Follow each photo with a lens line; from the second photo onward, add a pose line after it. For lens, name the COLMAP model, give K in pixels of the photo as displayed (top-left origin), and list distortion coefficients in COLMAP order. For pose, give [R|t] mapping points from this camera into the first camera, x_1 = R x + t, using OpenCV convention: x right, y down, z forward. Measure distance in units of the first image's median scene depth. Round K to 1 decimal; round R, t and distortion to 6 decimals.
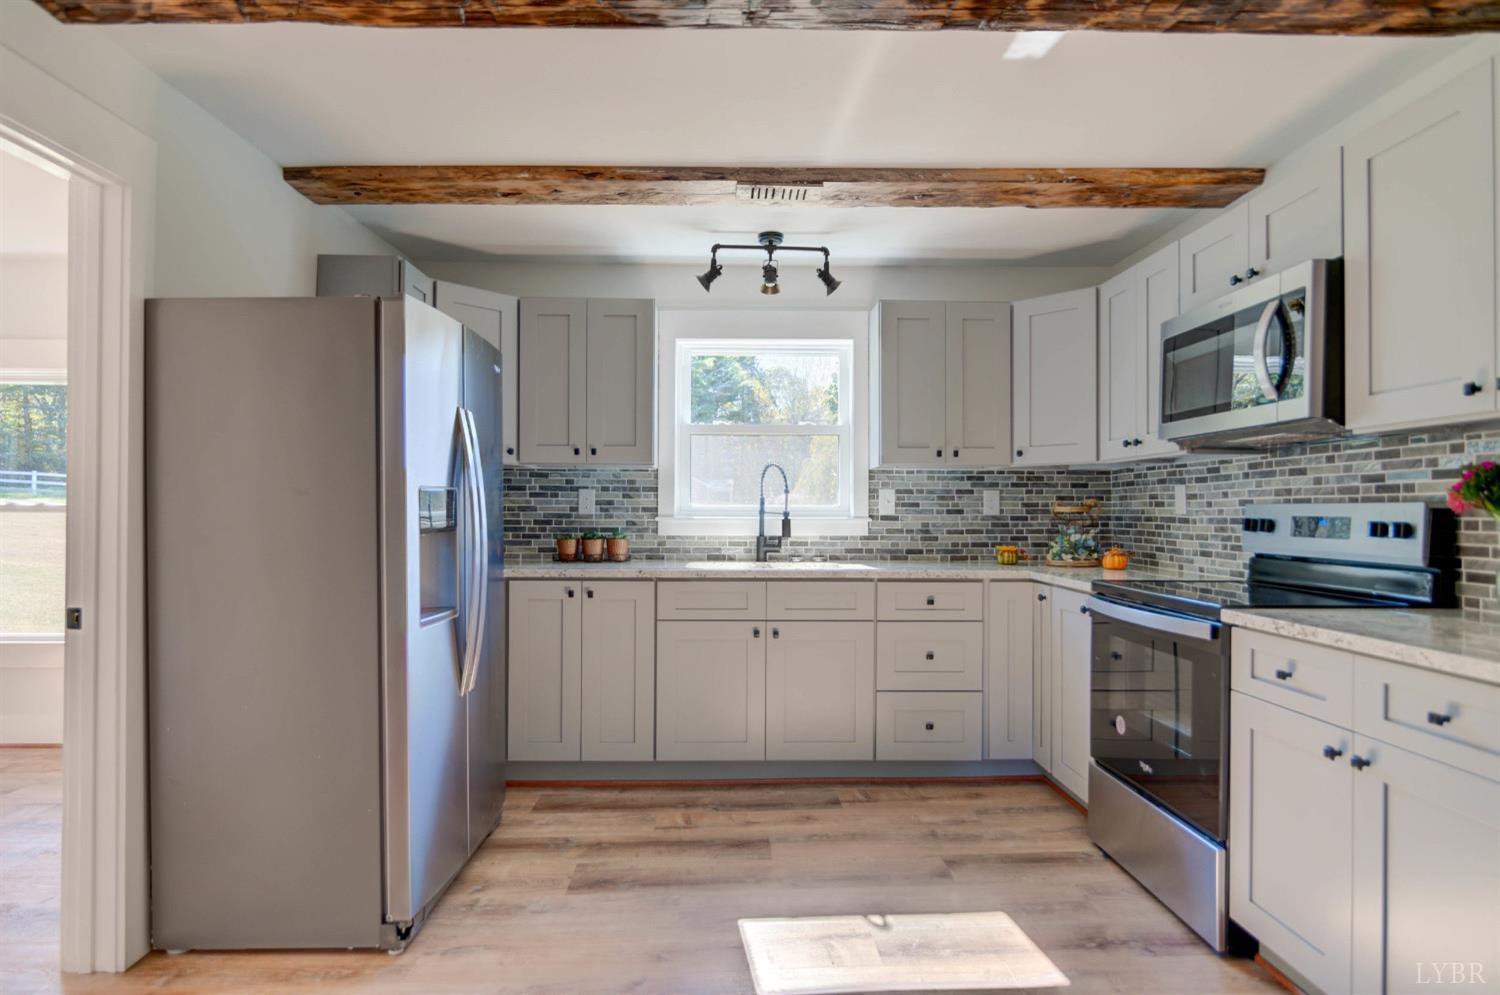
lens RADIAL K [[838.6, 0, 742.2], [0, 838.6, 503.4], [0, 0, 1]] dist [-0.006268, -0.001826]
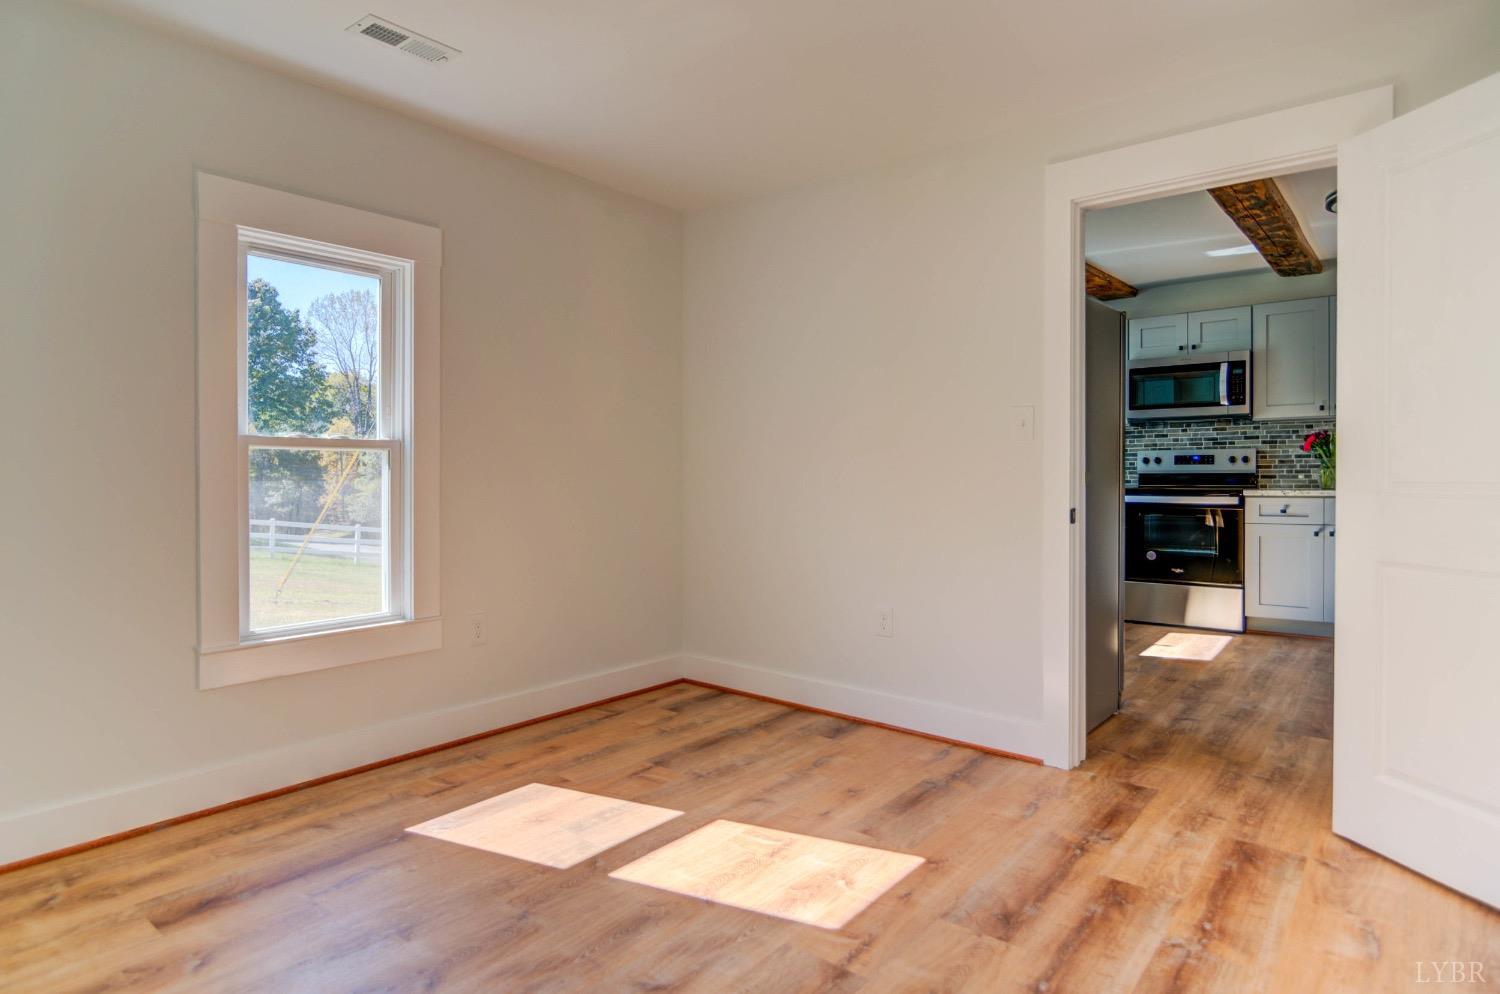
lens RADIAL K [[838.6, 0, 739.3], [0, 838.6, 493.2], [0, 0, 1]] dist [-0.006268, -0.001826]
pose [[0.654494, -0.024721, 0.755663, -1.313086], [0.000177, 0.999470, 0.032544, 0.031492], [-0.756067, -0.021166, 0.654152, 0.300323]]
